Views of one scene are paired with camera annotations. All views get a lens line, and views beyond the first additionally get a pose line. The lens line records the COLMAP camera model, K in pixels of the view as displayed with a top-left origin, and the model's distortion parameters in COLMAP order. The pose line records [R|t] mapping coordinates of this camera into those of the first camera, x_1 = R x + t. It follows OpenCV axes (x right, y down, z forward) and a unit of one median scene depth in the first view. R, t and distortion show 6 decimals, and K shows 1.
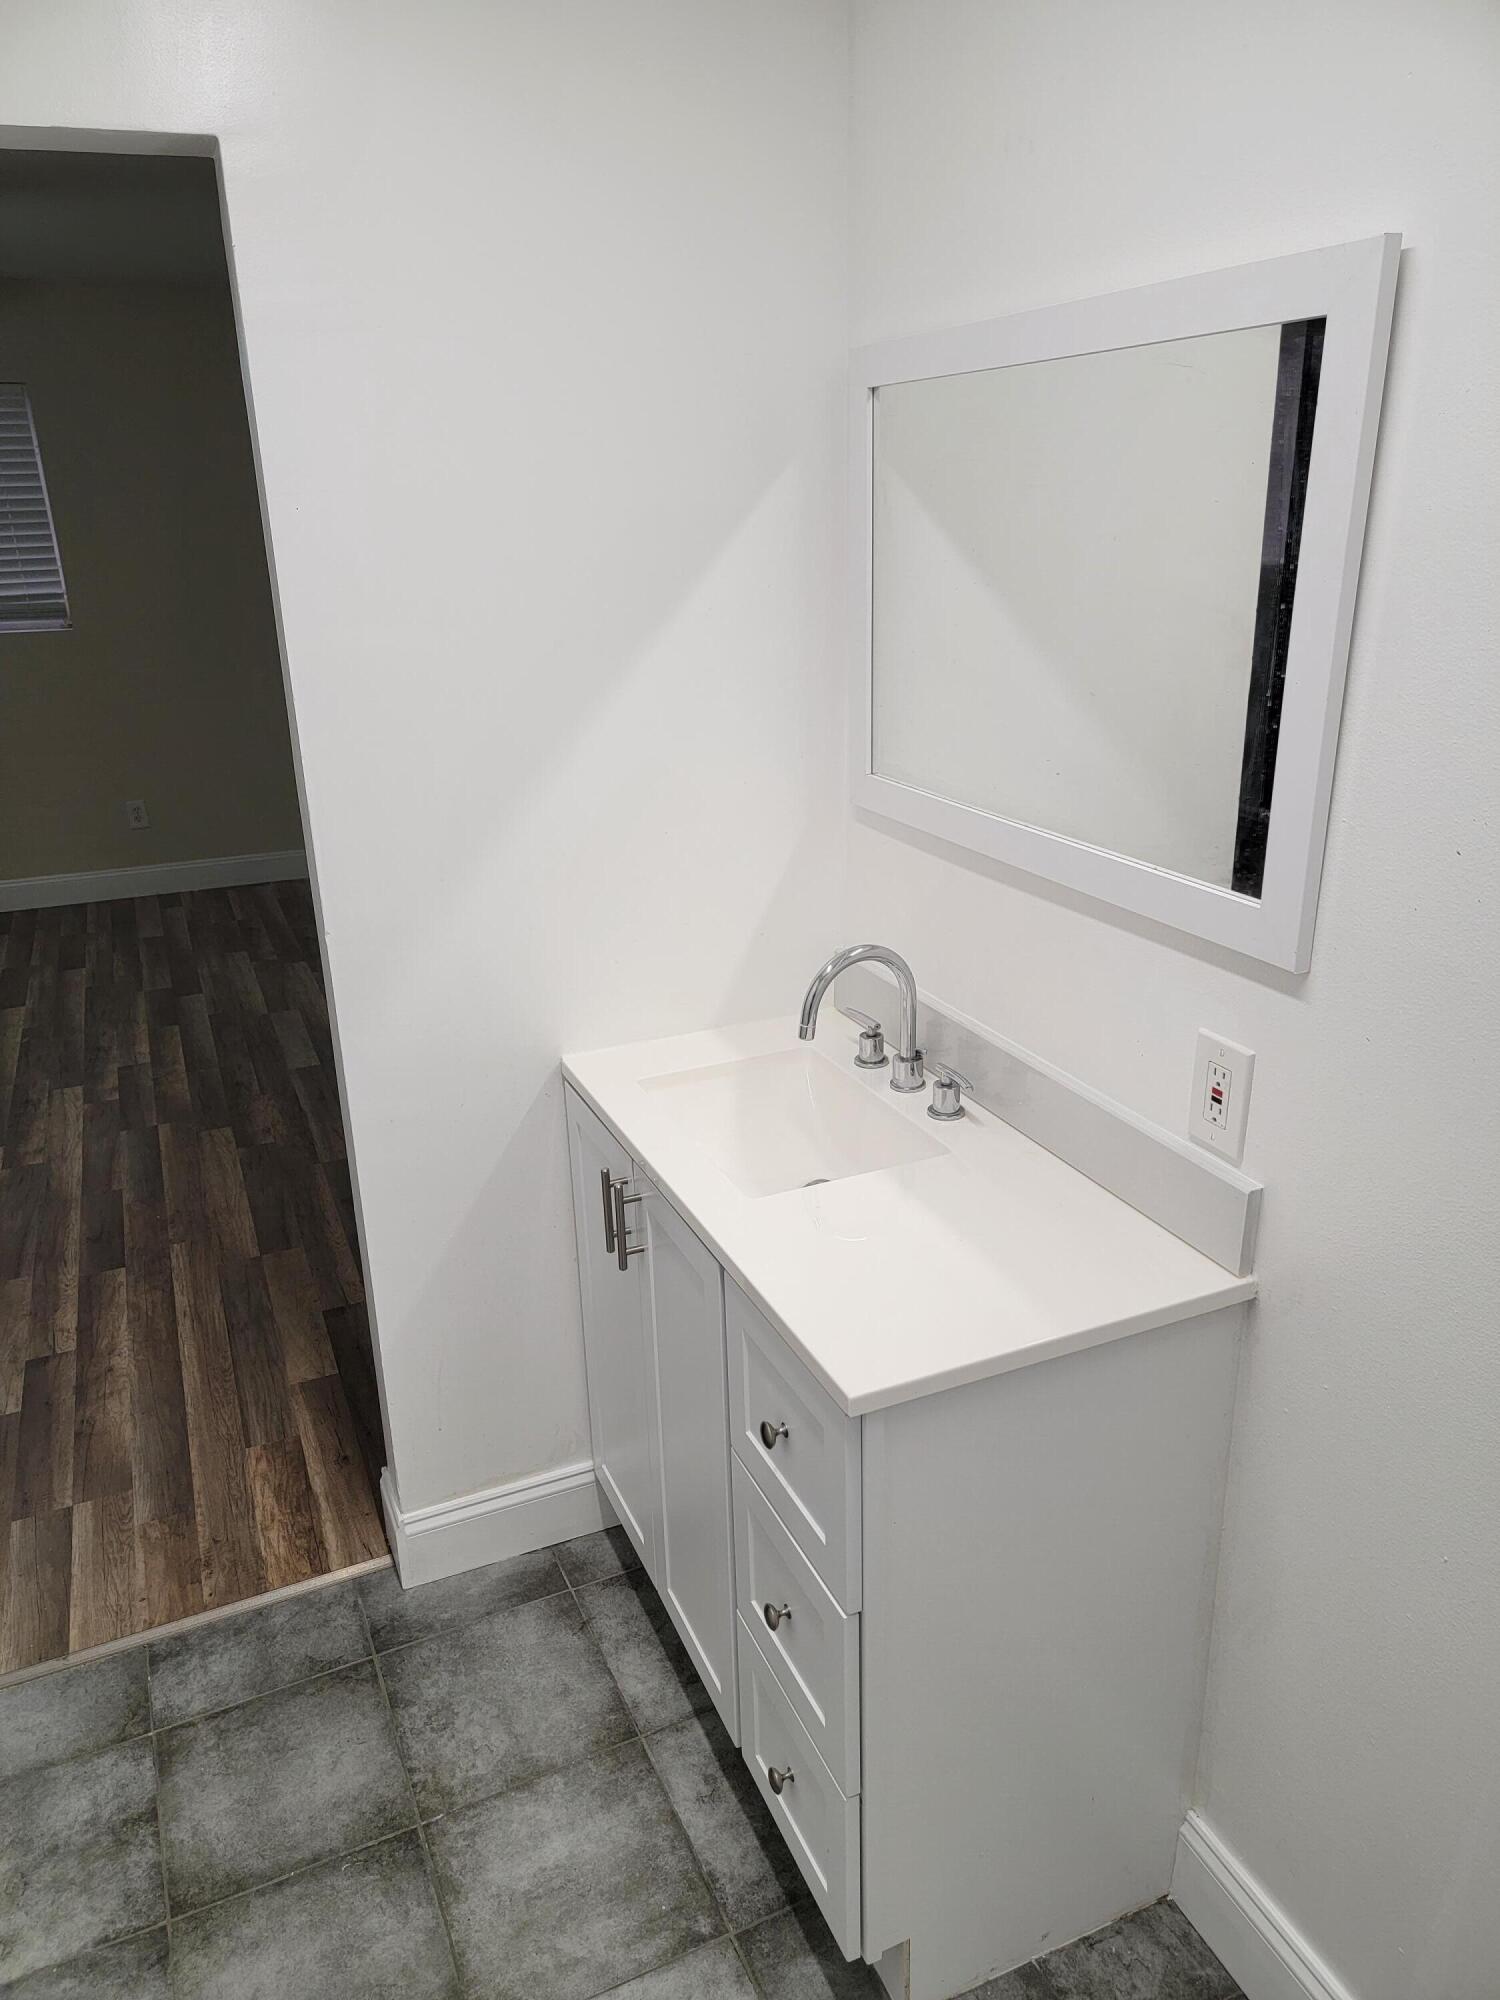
lens RADIAL K [[1383.9, 0, 736.2], [0, 1383.9, 1006.1], [0, 0, 1]] dist [0.097921, -0.082327]
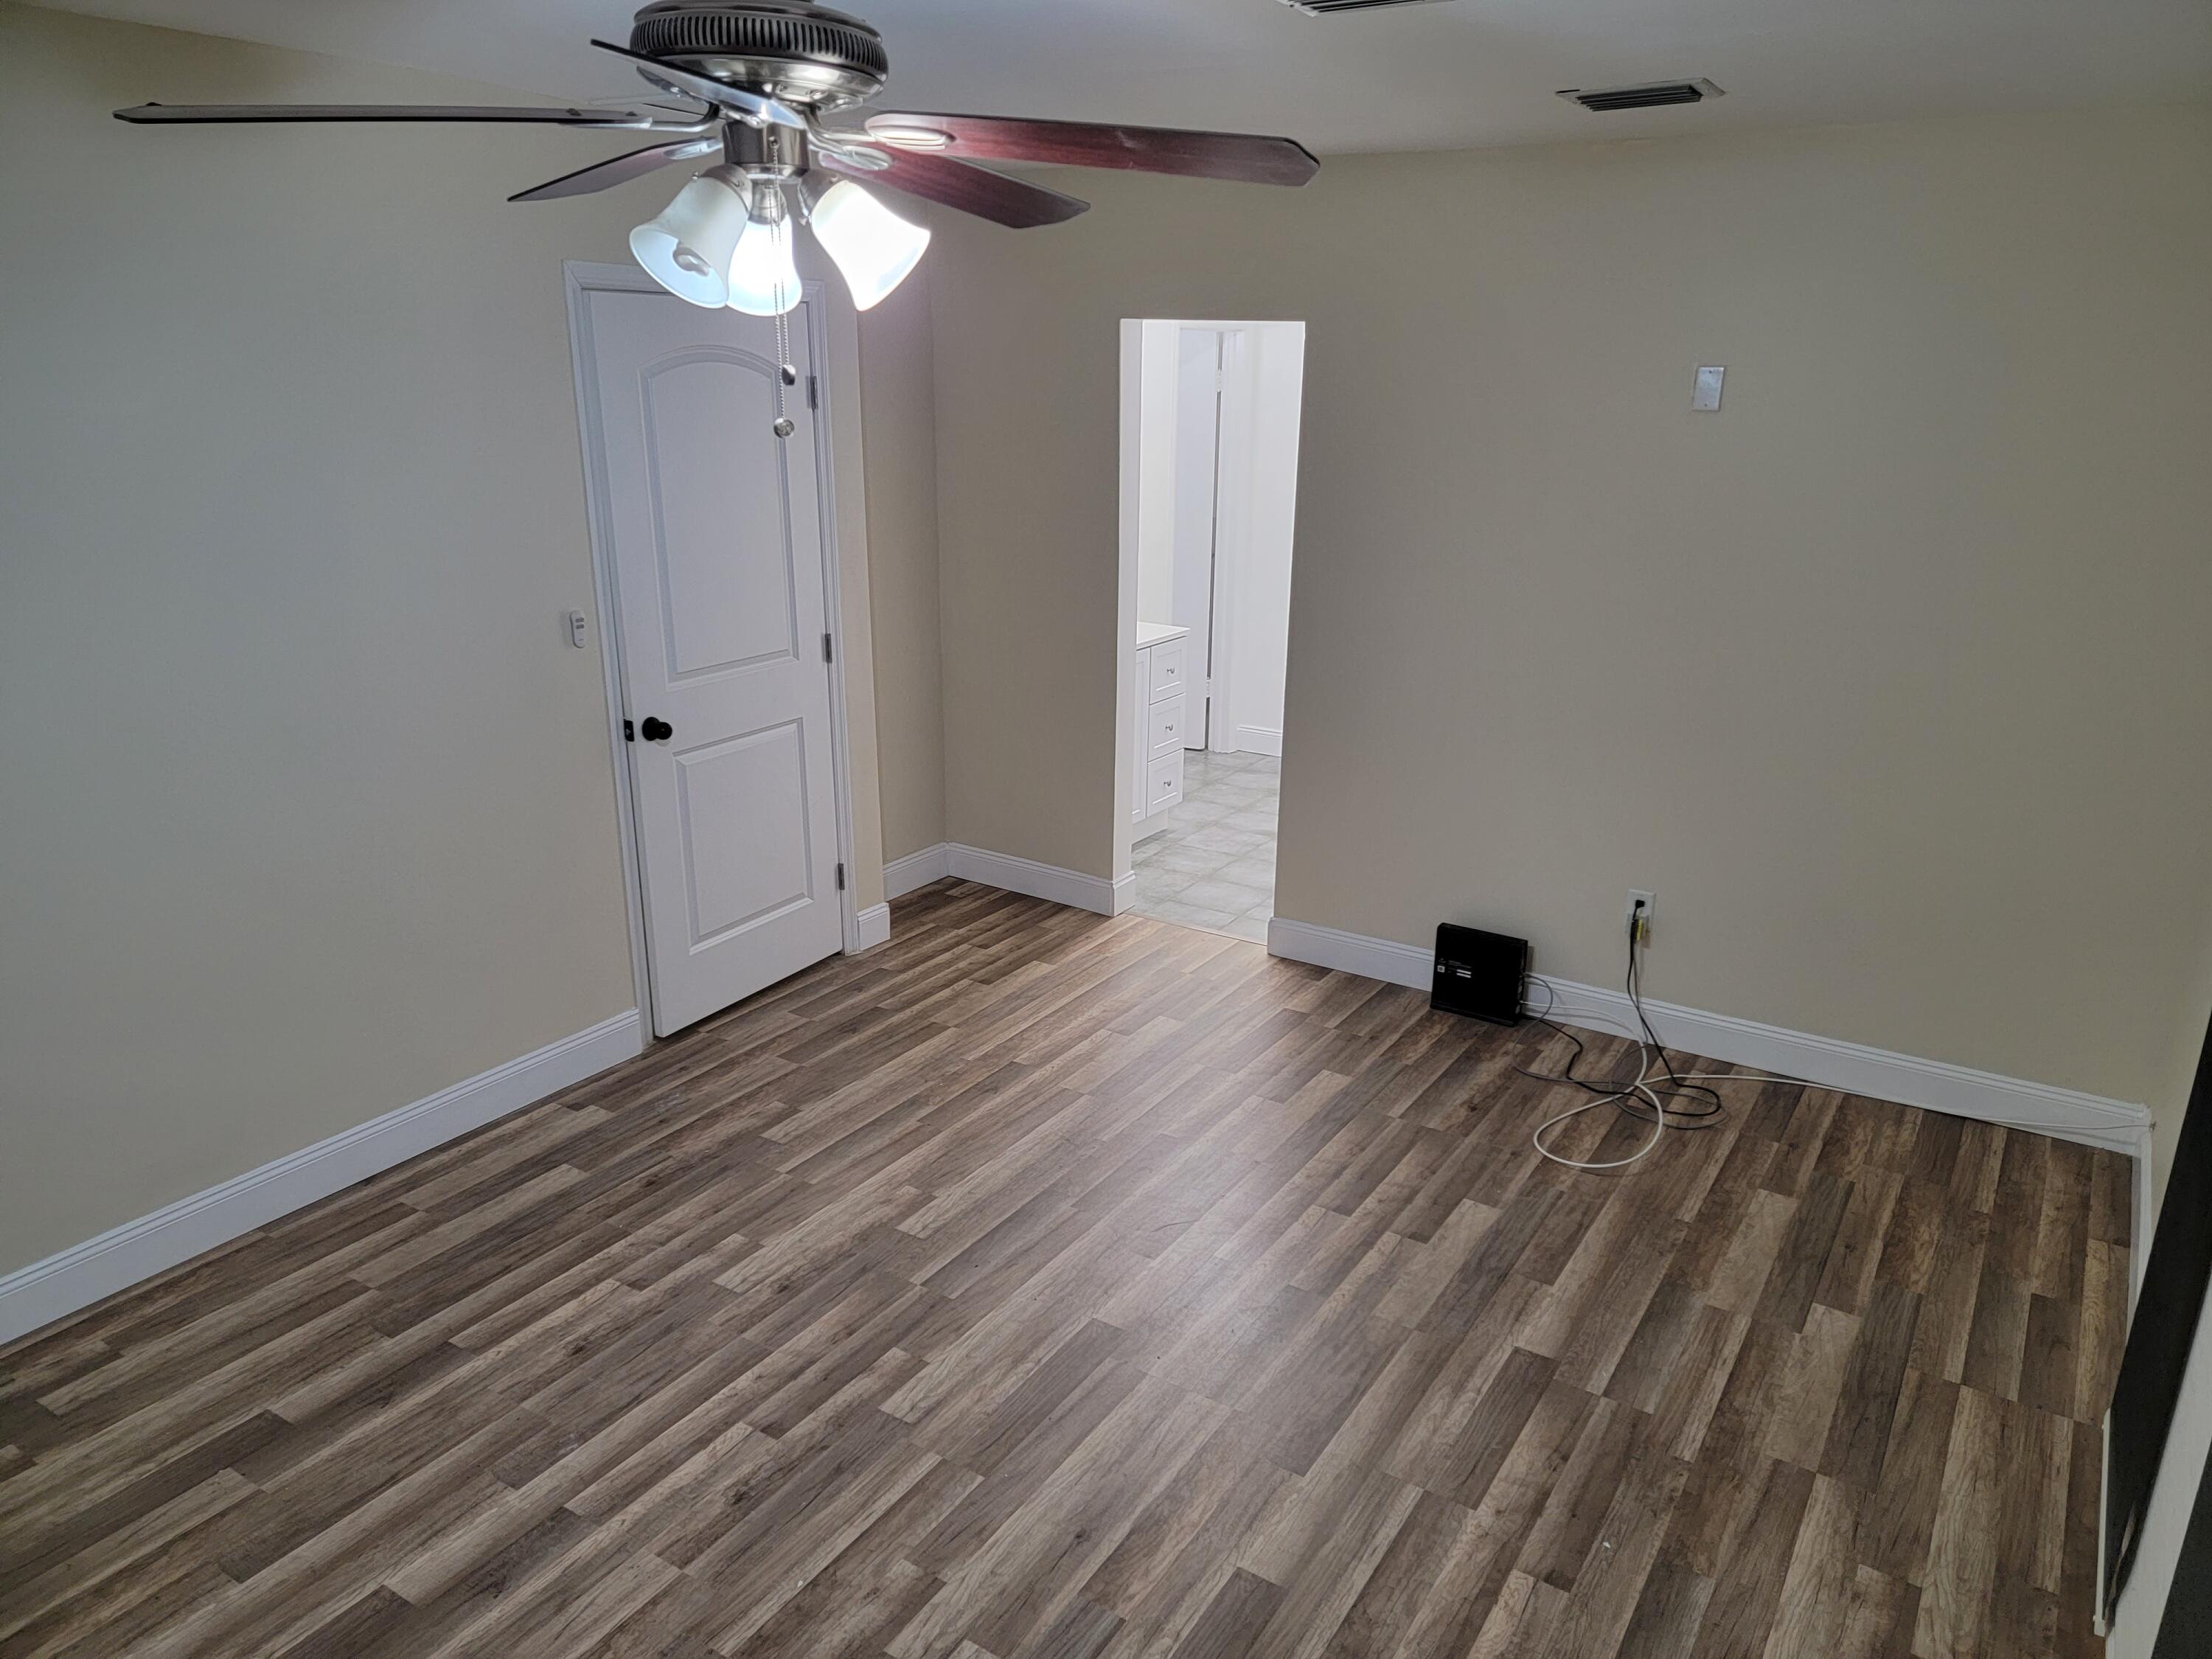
lens RADIAL K [[1530.6, 0, 1130.9], [0, 1530.6, 831.8], [0, 0, 1]] dist [0.097921, -0.082327]
pose [[-0.568799, -0.236915, 0.787616, -1.276828], [0.277706, 0.846056, 0.455048, -0.482146], [-0.774175, 0.477557, -0.415443, 1.172592]]
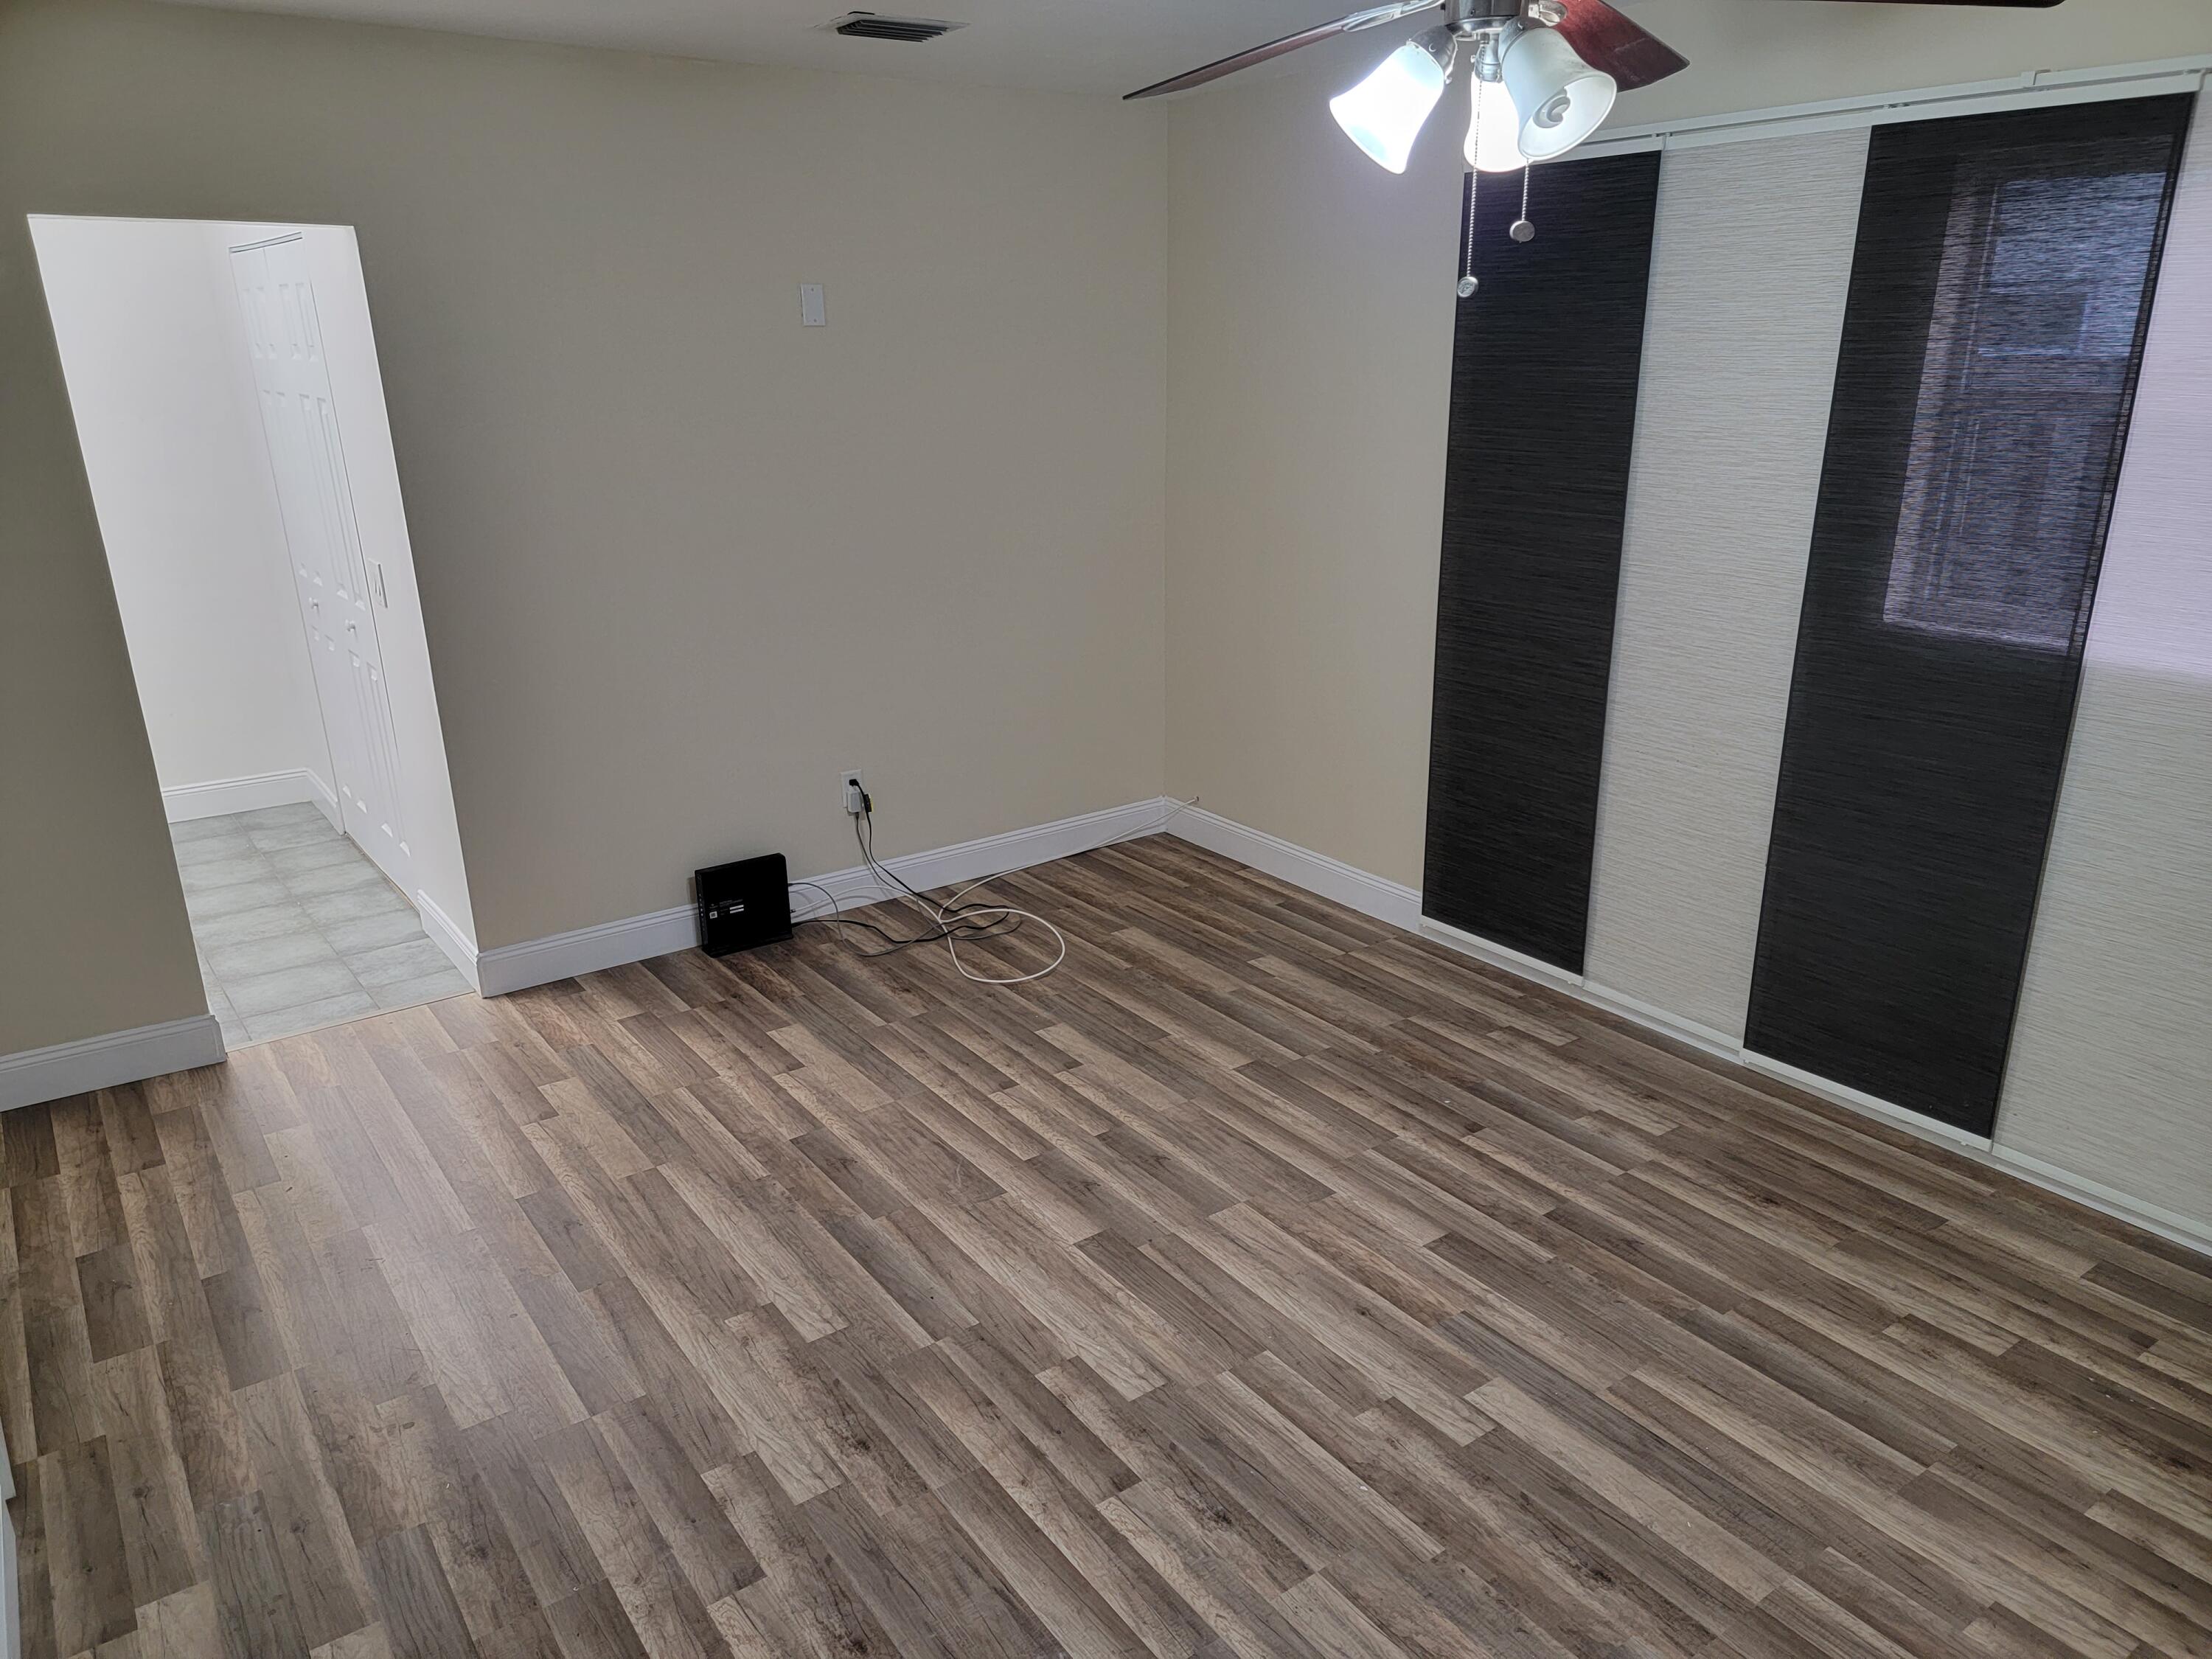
lens RADIAL K [[1530.6, 0, 1130.9], [0, 1530.6, 831.8], [0, 0, 1]] dist [0.097921, -0.082327]
pose [[-0.974082, 0.094997, -0.205279, -0.545553], [-0.052722, 0.787184, 0.614460, -0.564542], [0.219965, 0.609357, -0.761774, 1.467538]]
